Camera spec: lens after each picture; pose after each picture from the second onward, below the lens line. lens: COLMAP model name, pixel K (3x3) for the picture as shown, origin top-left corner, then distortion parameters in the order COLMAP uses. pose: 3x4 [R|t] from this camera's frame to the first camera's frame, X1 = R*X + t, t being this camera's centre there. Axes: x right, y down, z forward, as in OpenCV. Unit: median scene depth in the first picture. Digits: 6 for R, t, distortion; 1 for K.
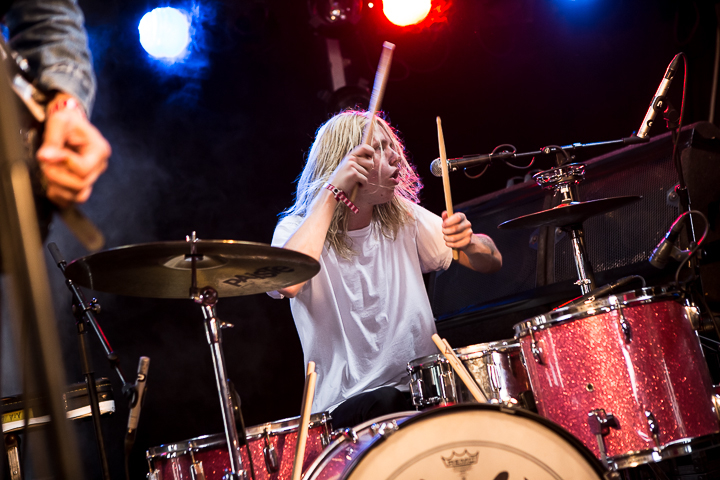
lens RADIAL K [[1340.3, 0, 360.0], [0, 1340.3, 240.0], [0, 0, 1]] dist [0.073057, 0.198228]
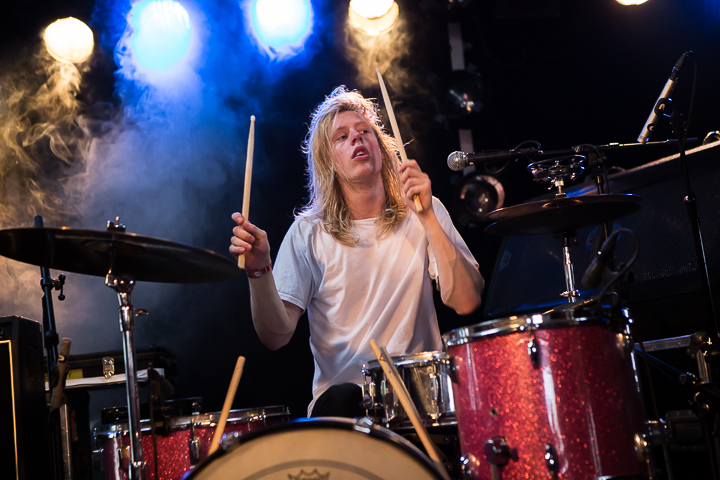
lens RADIAL K [[1291.2, 0, 314.3], [0, 1291.2, 240.9], [0, 0, 1]] dist [0.076232, 0.154195]
pose [[0.976787, 0.067555, -0.203283, 0.212521], [-0.062927, 0.997592, 0.029152, -0.024876], [0.204763, -0.015683, 0.978686, 0.099184]]
